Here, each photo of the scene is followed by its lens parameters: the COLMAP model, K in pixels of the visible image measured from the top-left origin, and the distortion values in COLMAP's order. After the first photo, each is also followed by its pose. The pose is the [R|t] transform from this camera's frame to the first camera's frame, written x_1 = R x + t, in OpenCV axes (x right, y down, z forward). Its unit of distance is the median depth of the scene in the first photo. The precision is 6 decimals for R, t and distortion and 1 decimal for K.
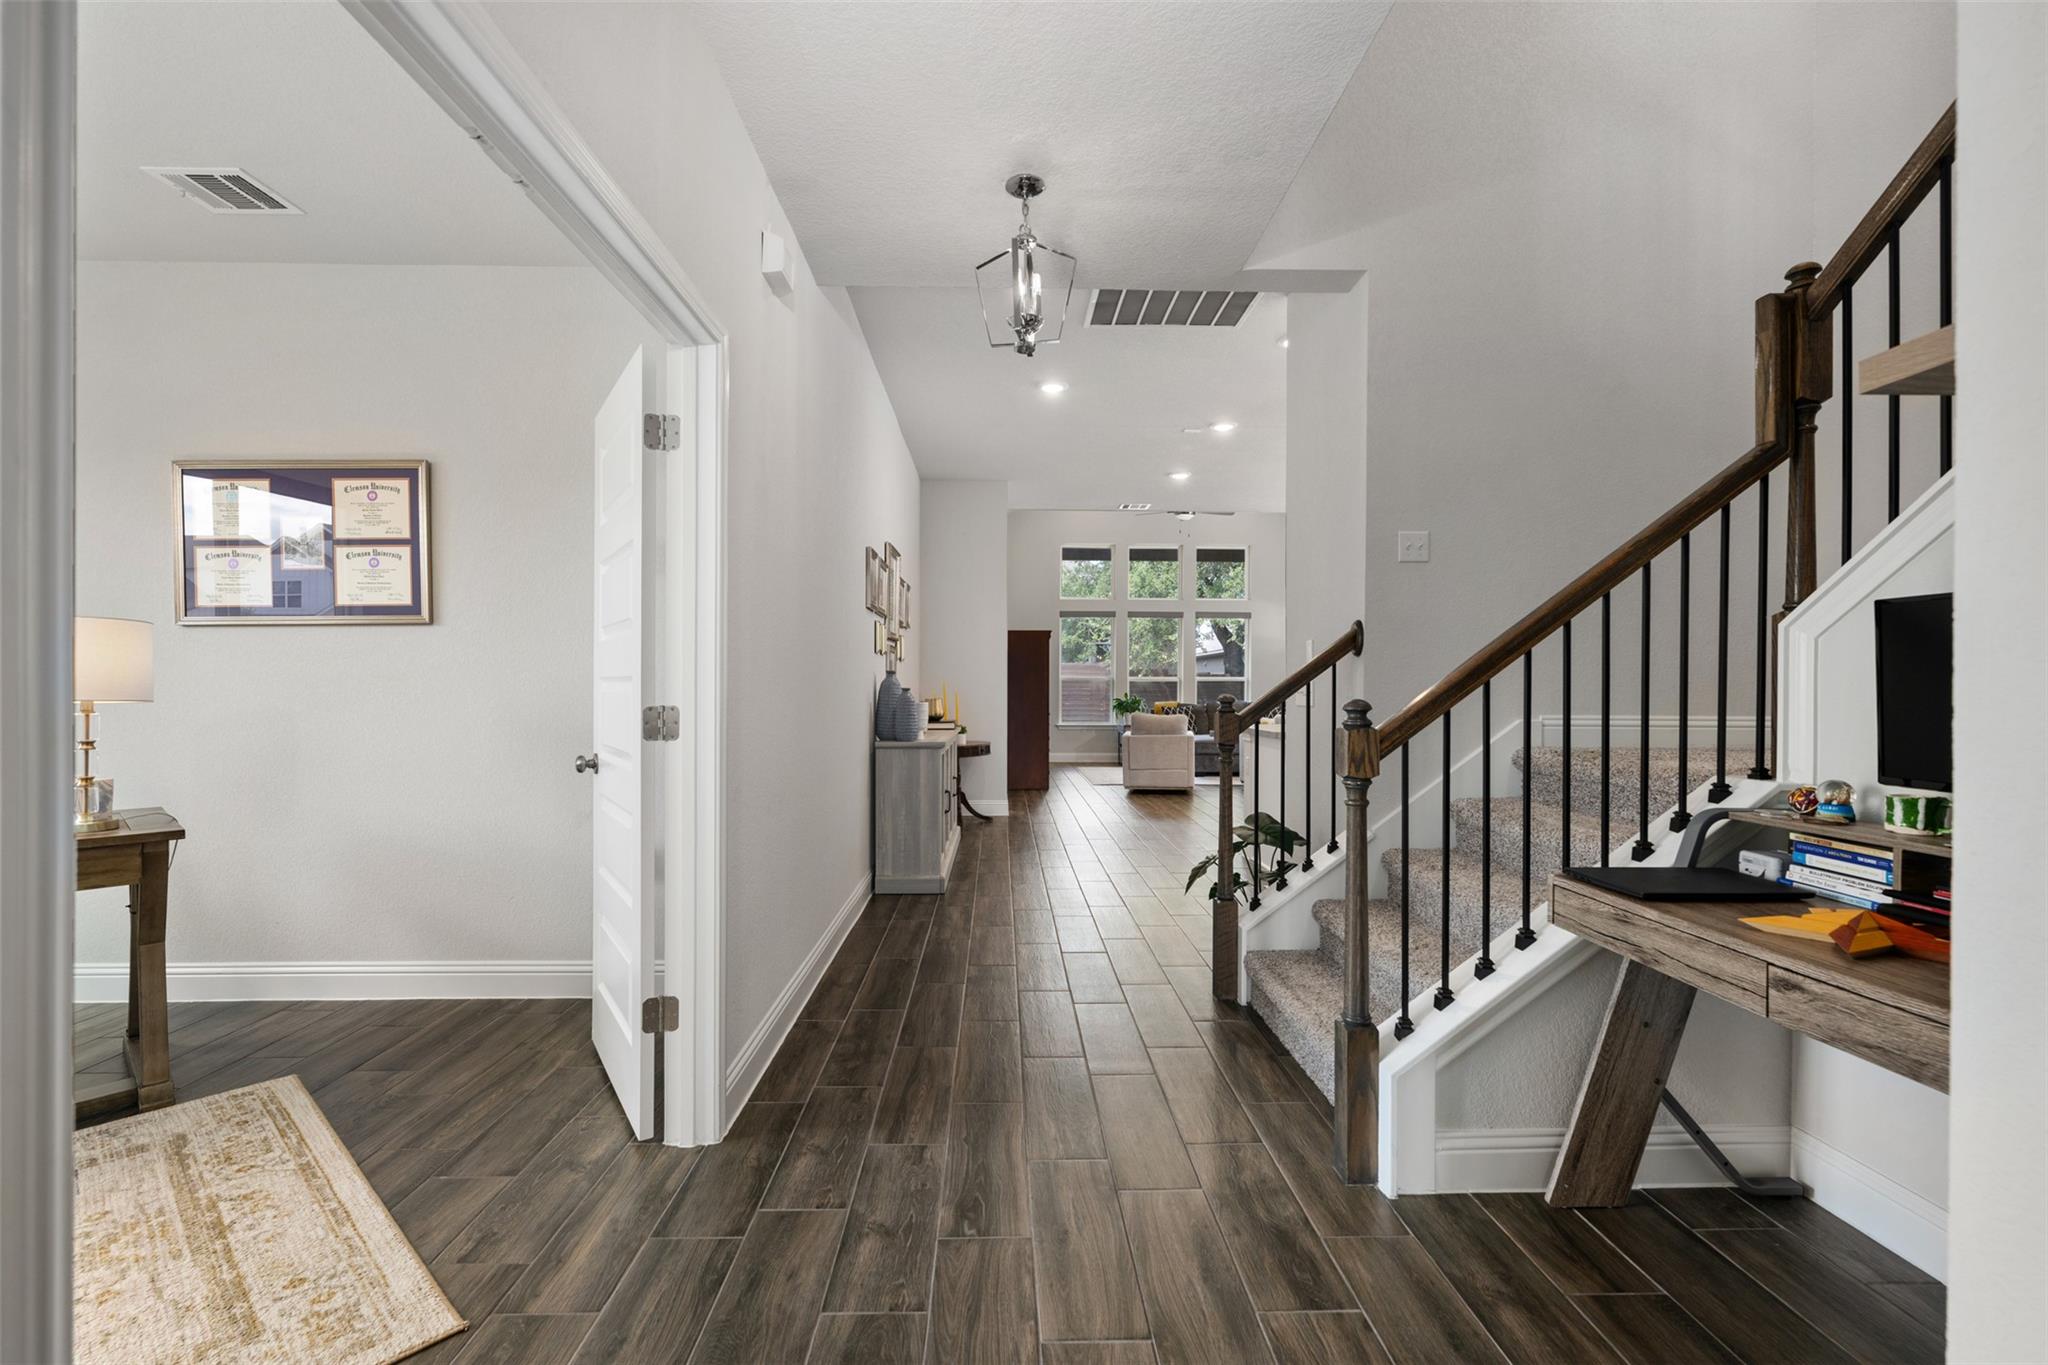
lens RADIAL K [[880.9, 0, 1018.7], [0, 880.9, 682.4], [0, 0, 1]] dist [-0.001130, 0.000625]
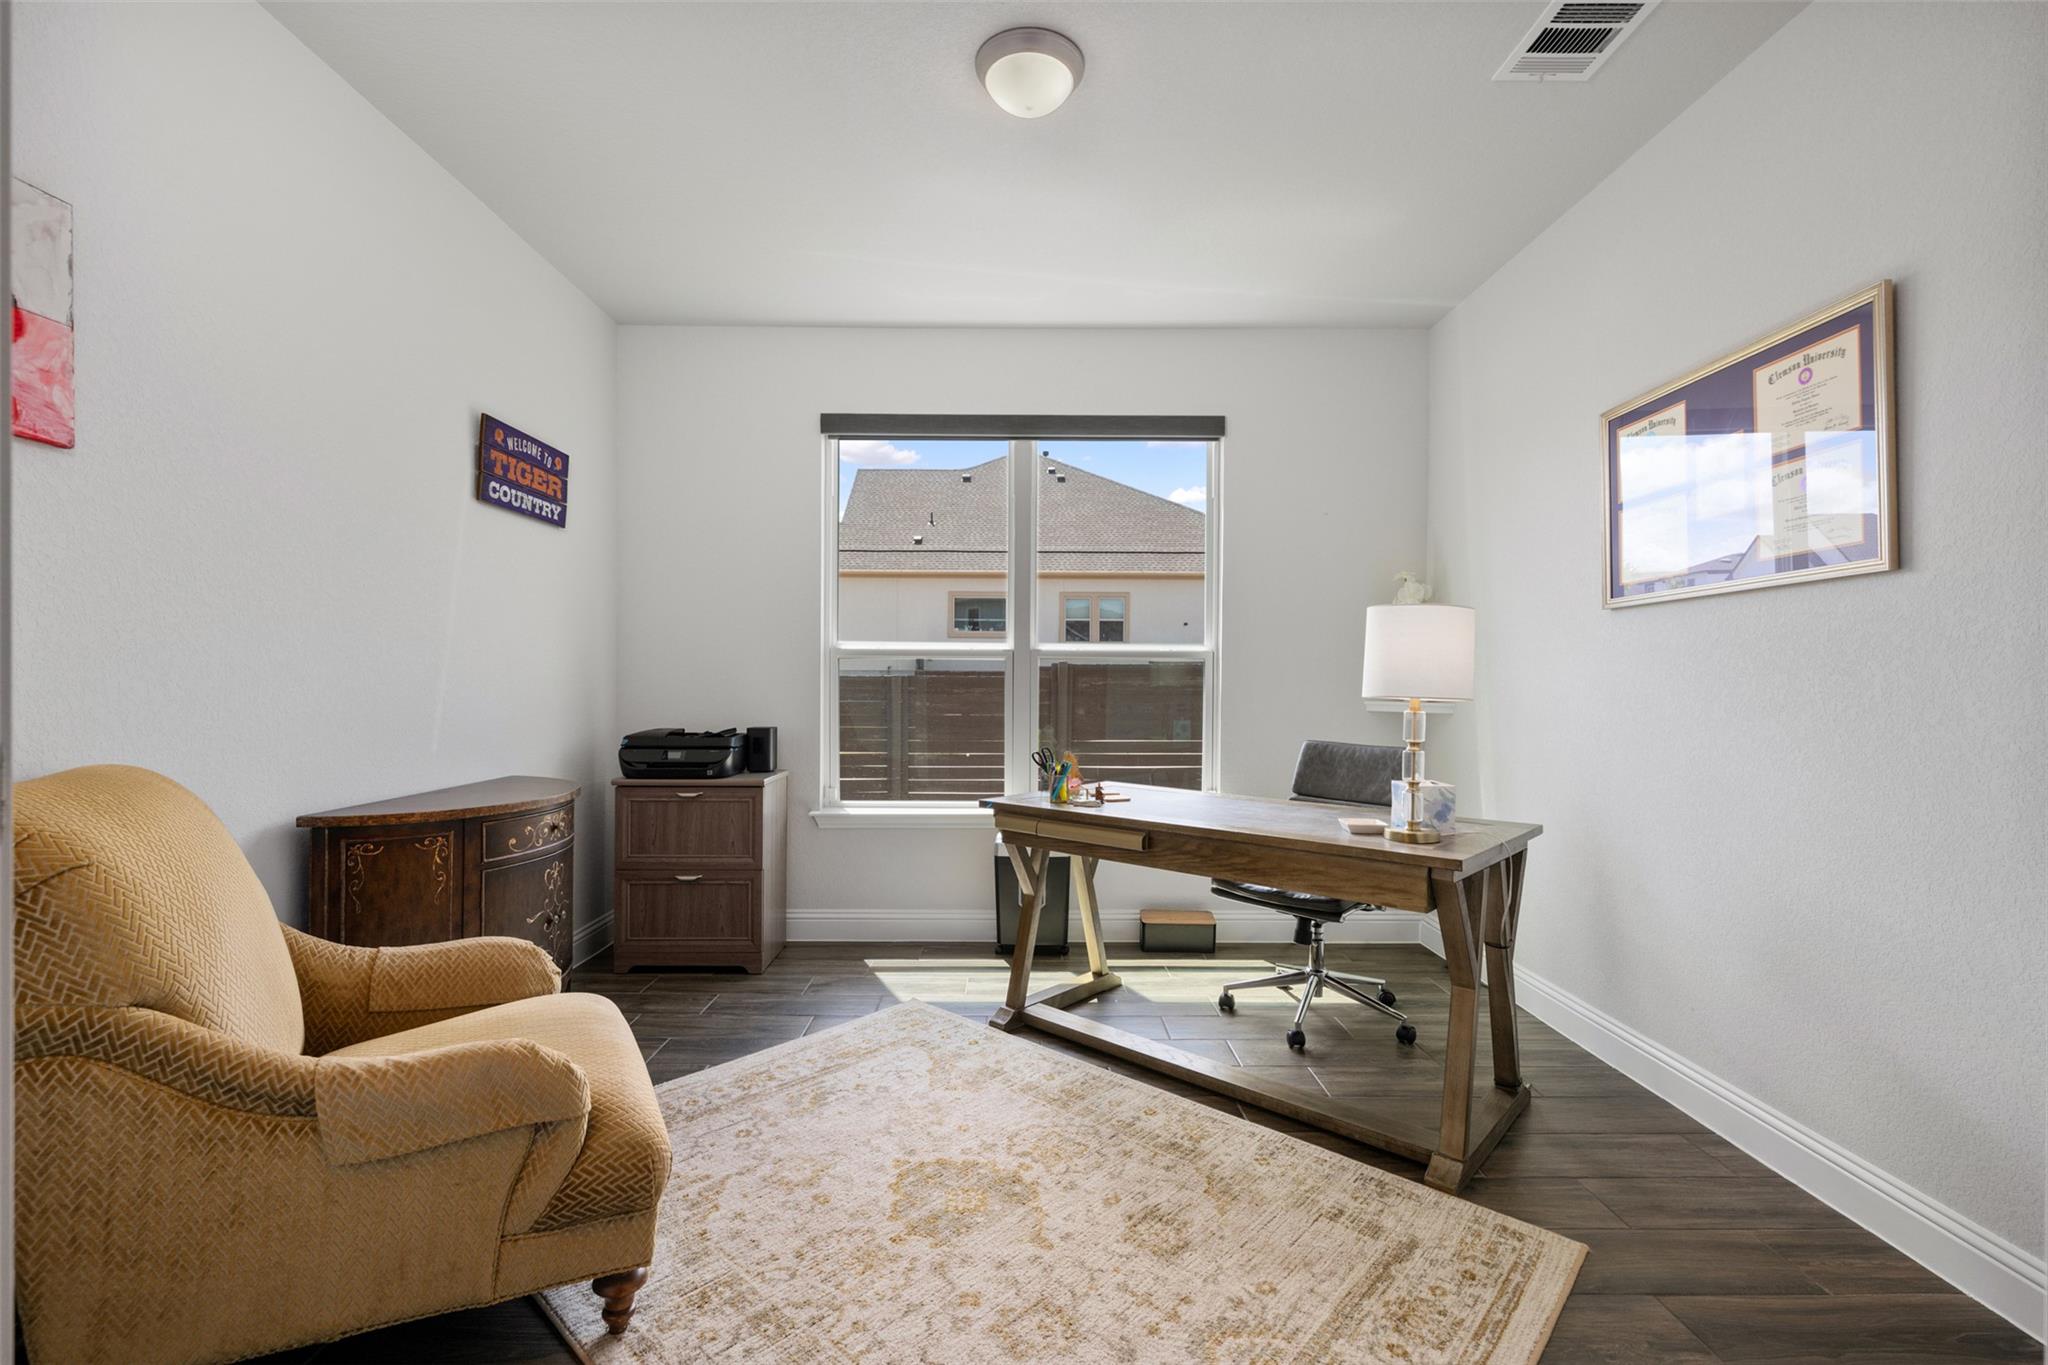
lens RADIAL K [[905.8, 0, 1024.0], [0, 905.8, 682.5], [0, 0, 1]] dist [0.000397, 0.000300]
pose [[-0.014912, 0.000763, -0.999889, -0.099425], [0.000514, 1.000000, 0.000755, 0.003971], [0.999889, -0.000502, -0.014913, 0.526311]]
